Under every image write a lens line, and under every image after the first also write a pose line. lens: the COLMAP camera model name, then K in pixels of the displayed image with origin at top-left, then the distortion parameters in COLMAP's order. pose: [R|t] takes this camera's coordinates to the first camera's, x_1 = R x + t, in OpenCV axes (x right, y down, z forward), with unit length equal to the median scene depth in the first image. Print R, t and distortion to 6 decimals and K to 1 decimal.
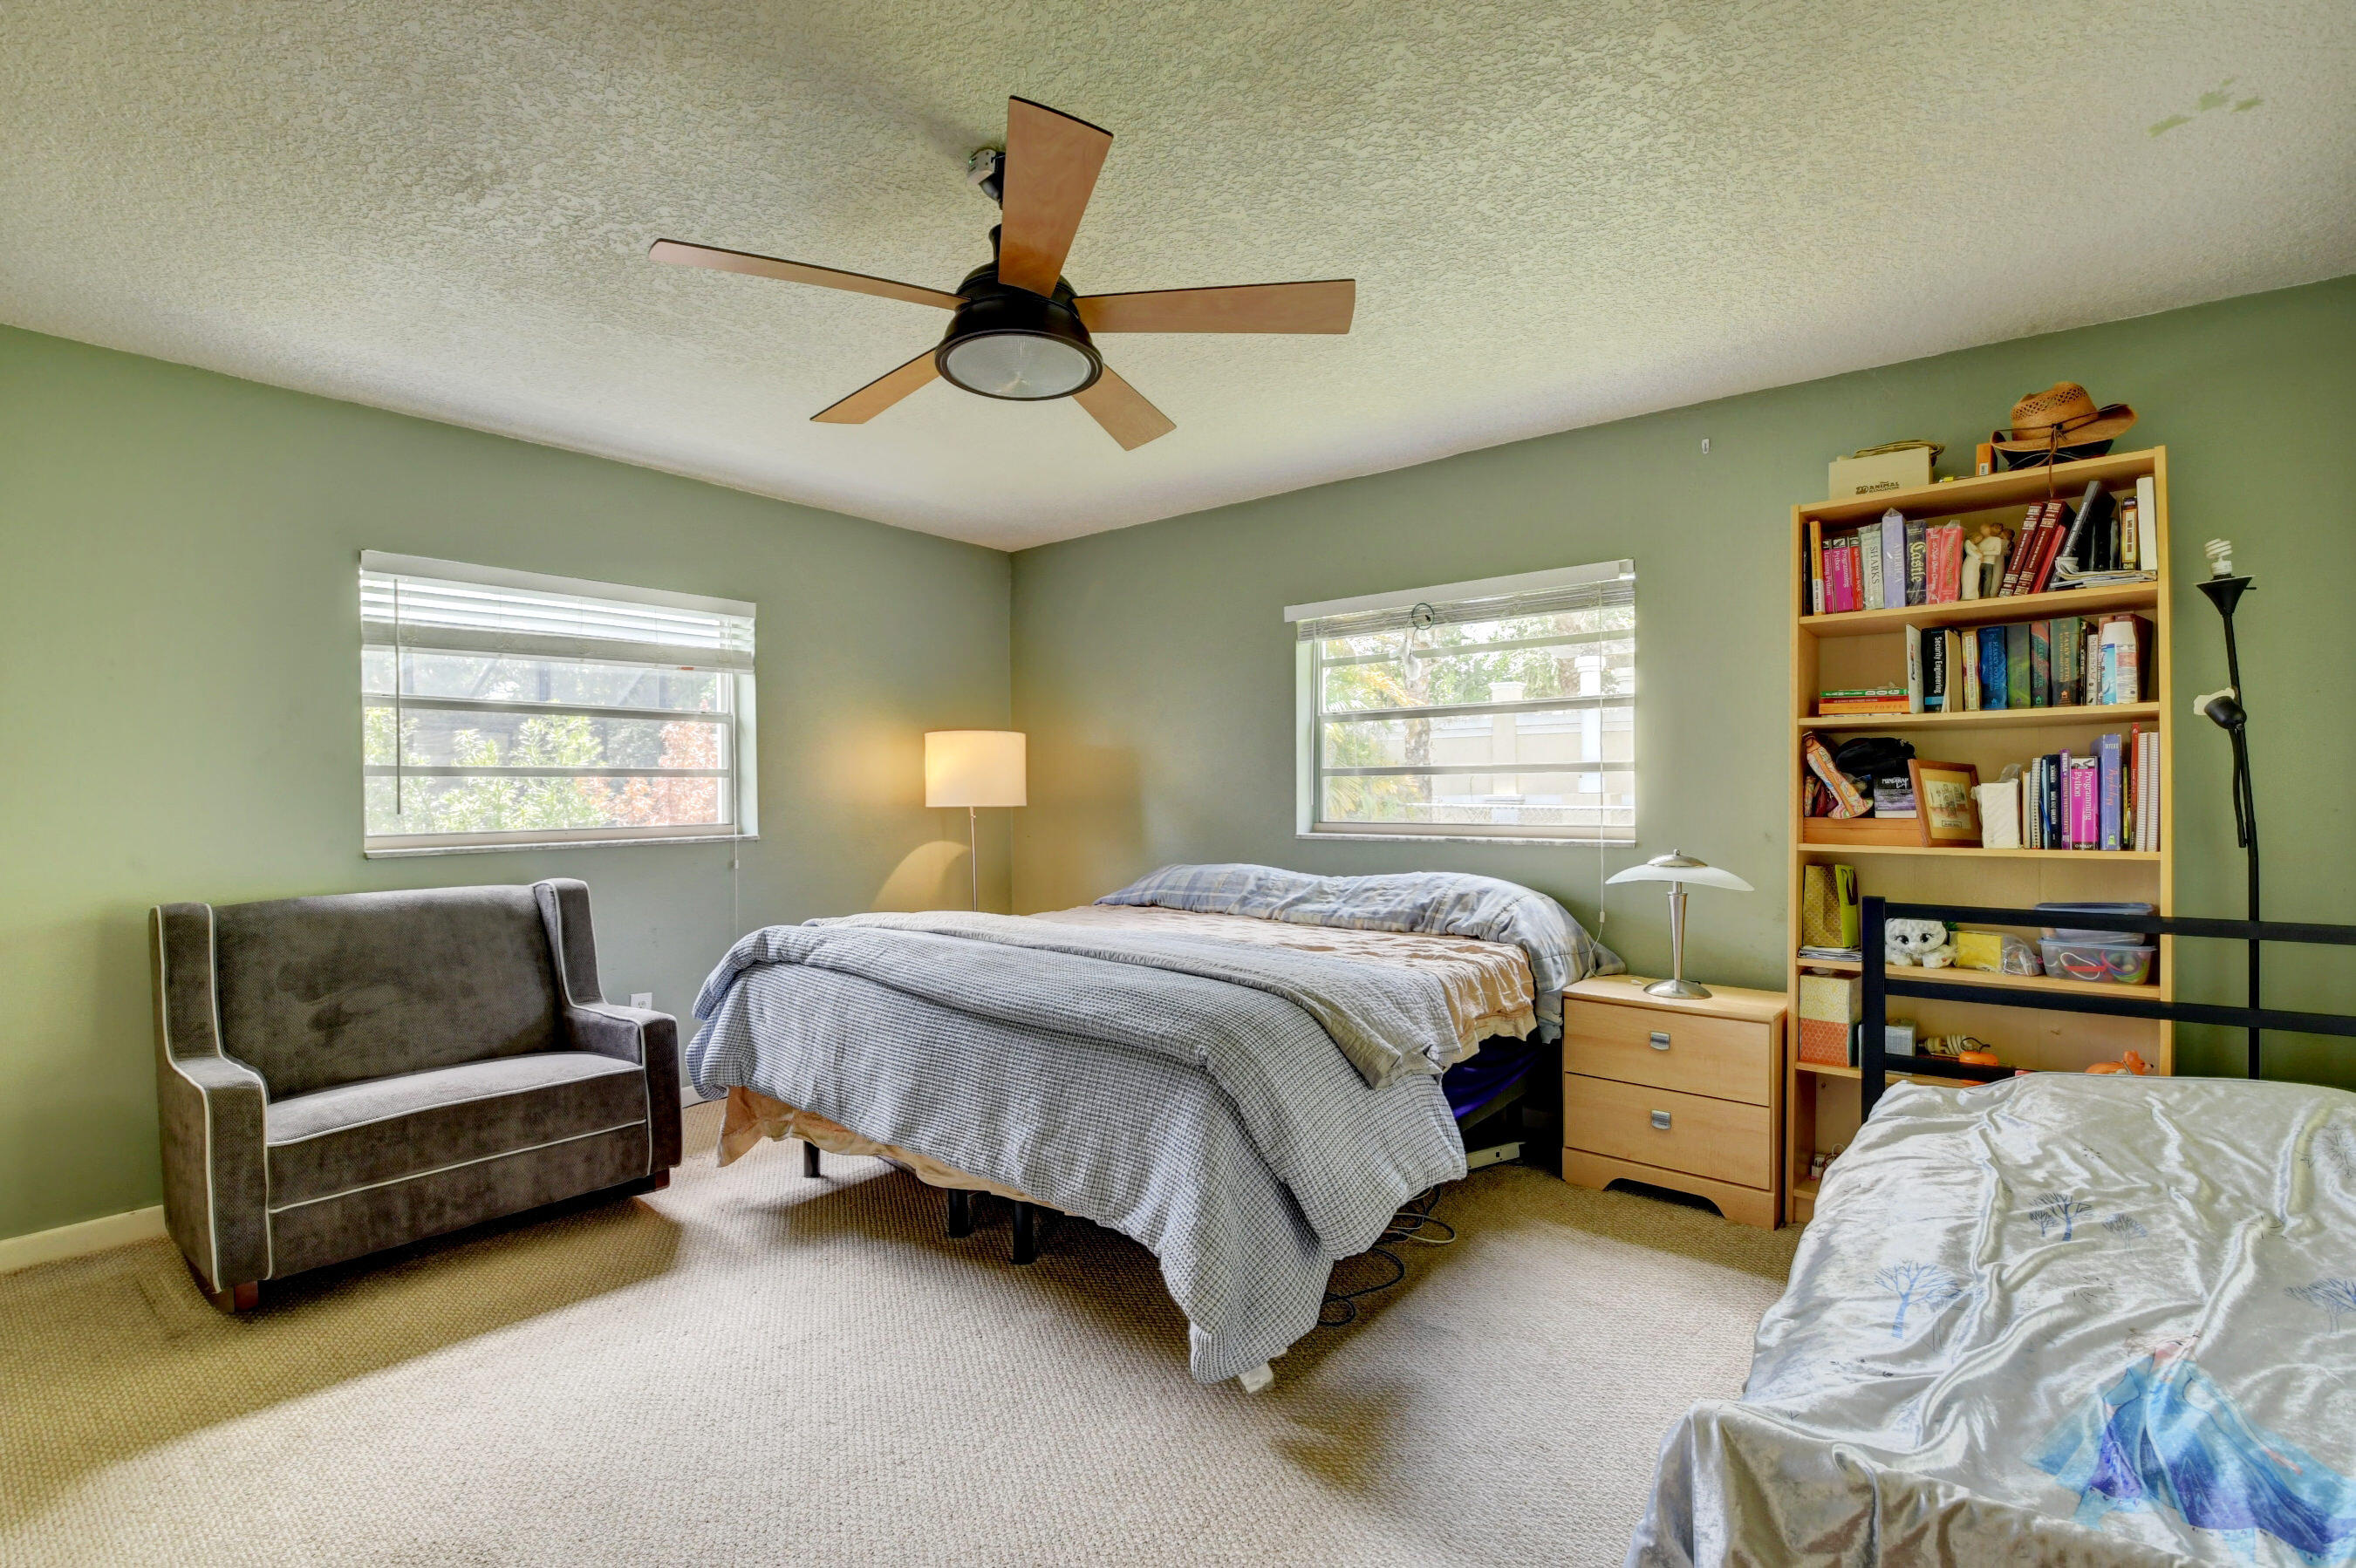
lens RADIAL K [[1035.2, 0, 1170.7], [0, 1035.2, 790.7], [0, 0, 1]] dist [0.021254, -0.031698]
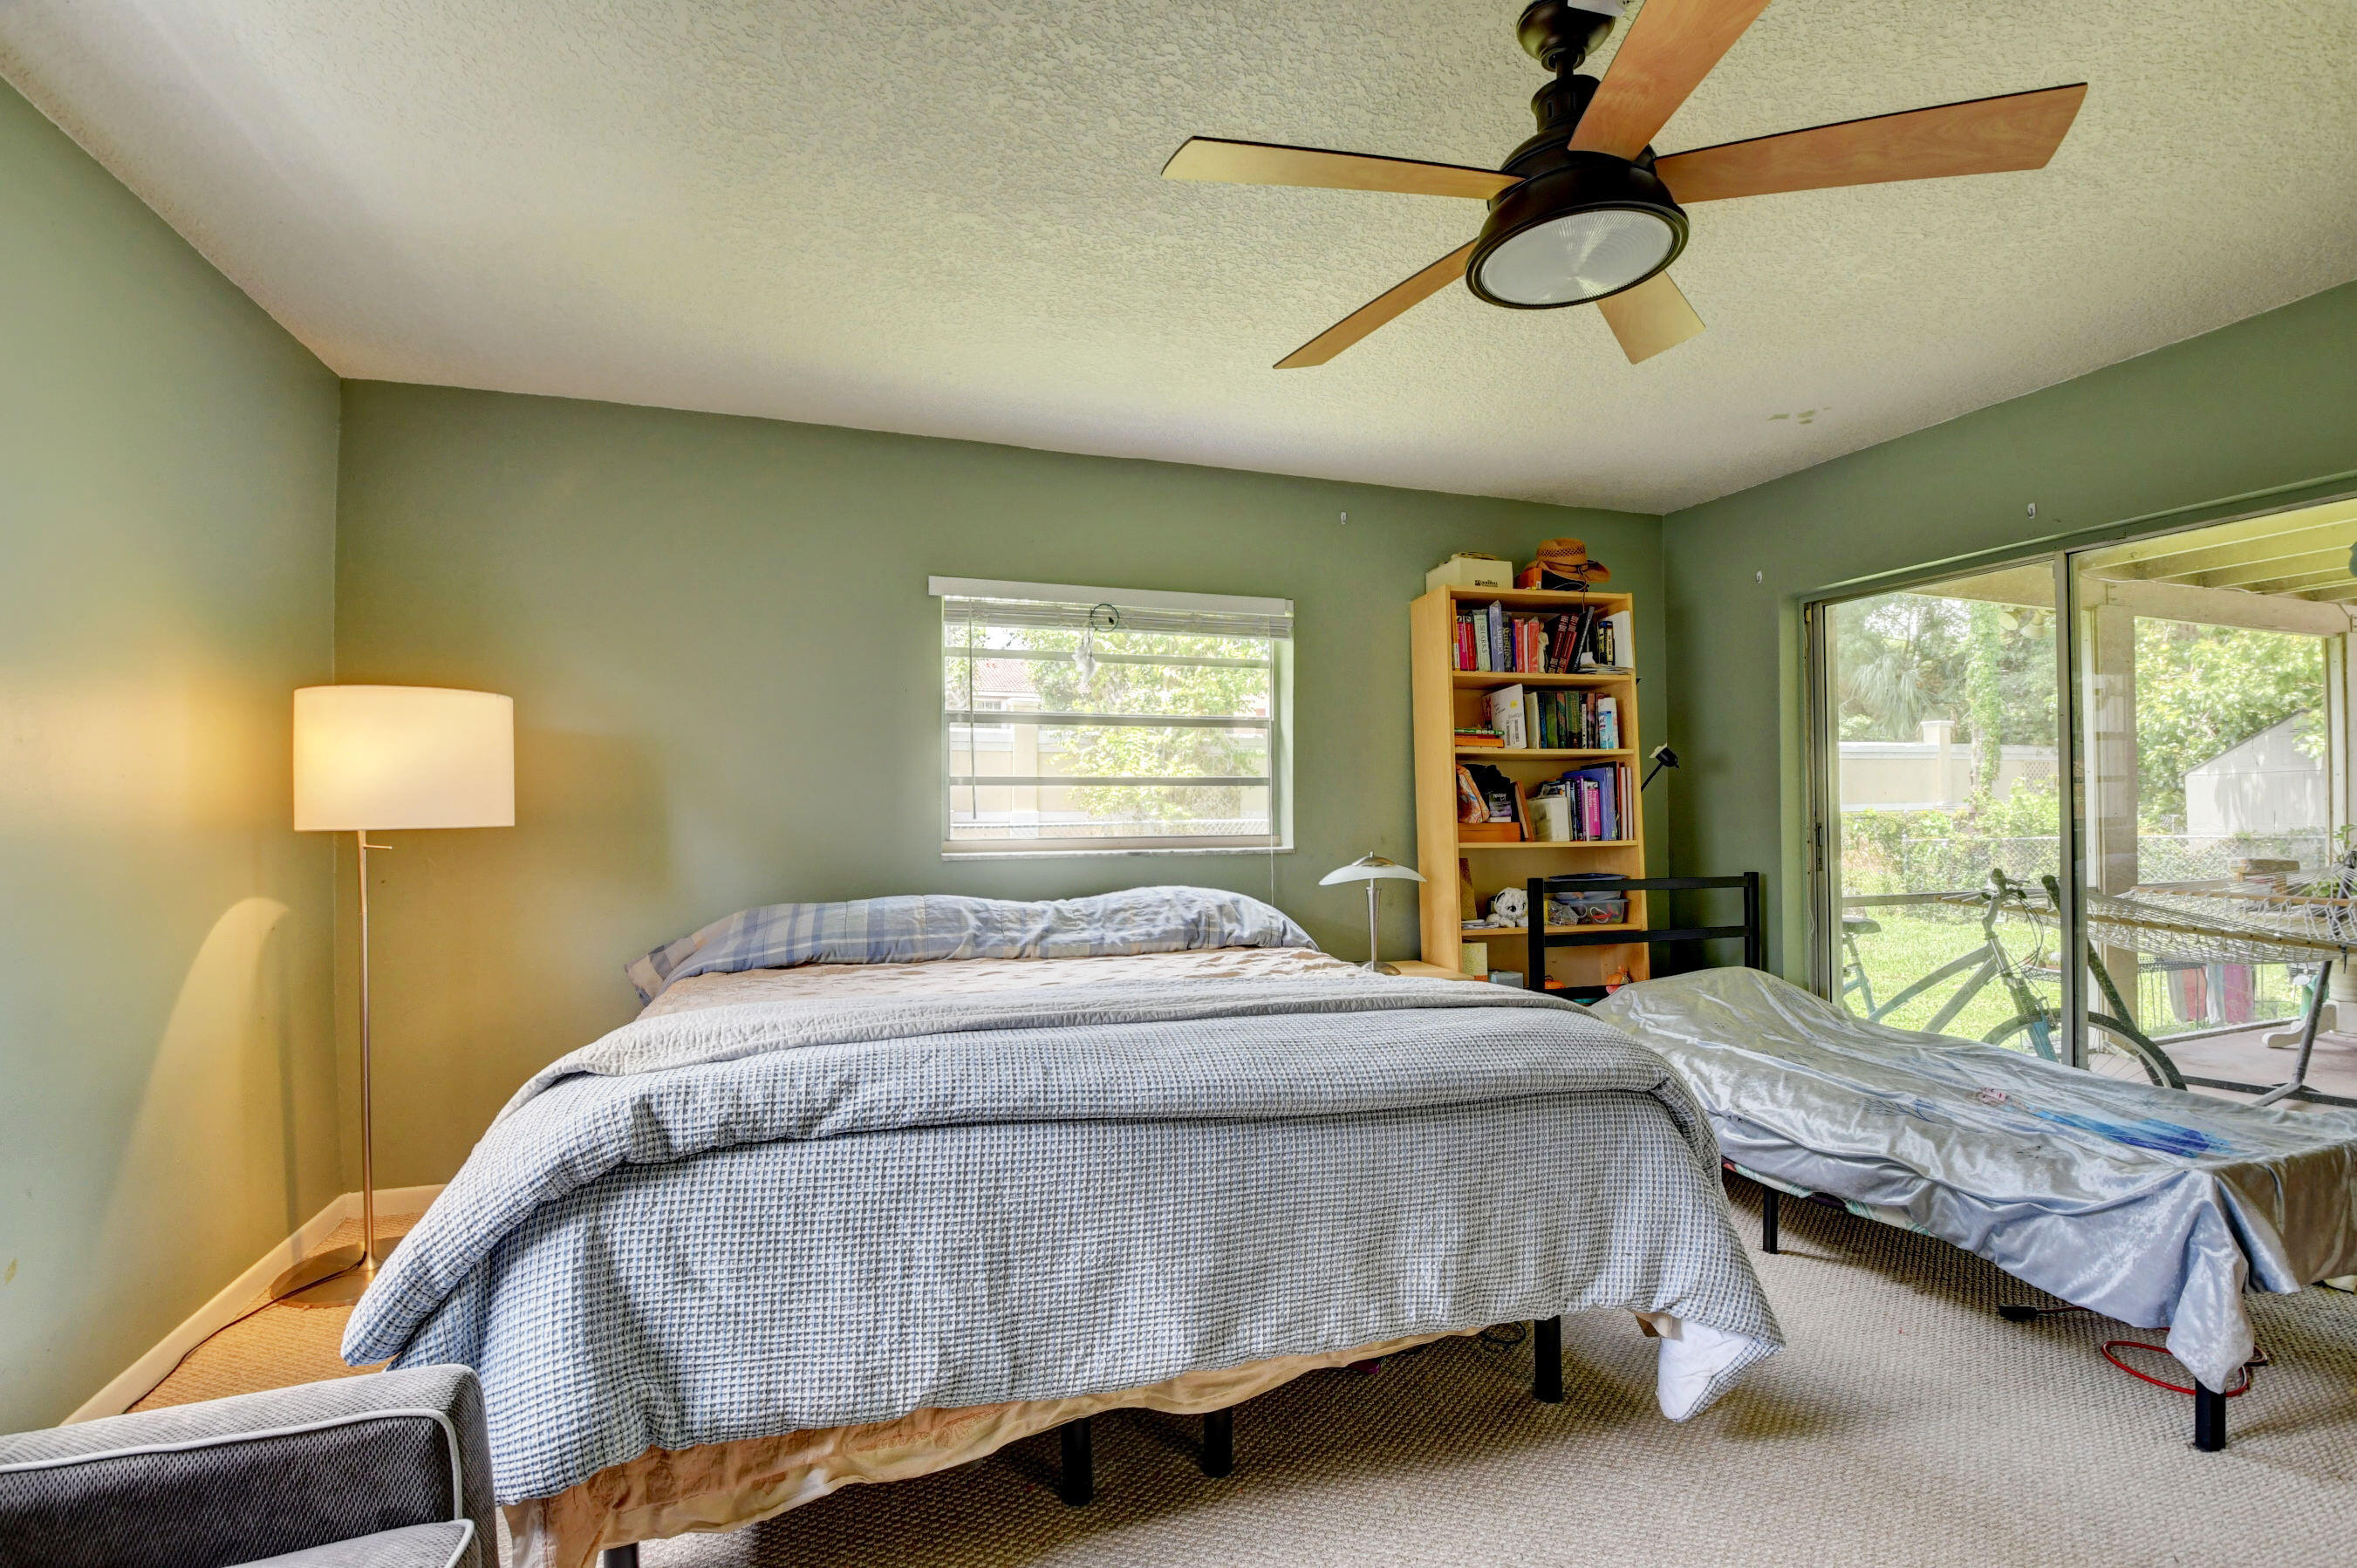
lens RADIAL K [[1035.6, 0, 1171.2], [0, 1035.6, 790.7], [0, 0, 1]] dist [0.021254, -0.031698]
pose [[0.548670, 0.015483, 0.835896, -0.702226], [0.000387, 0.999824, -0.018773, 0.009764], [-0.836039, 0.010624, 0.548567, 0.597435]]
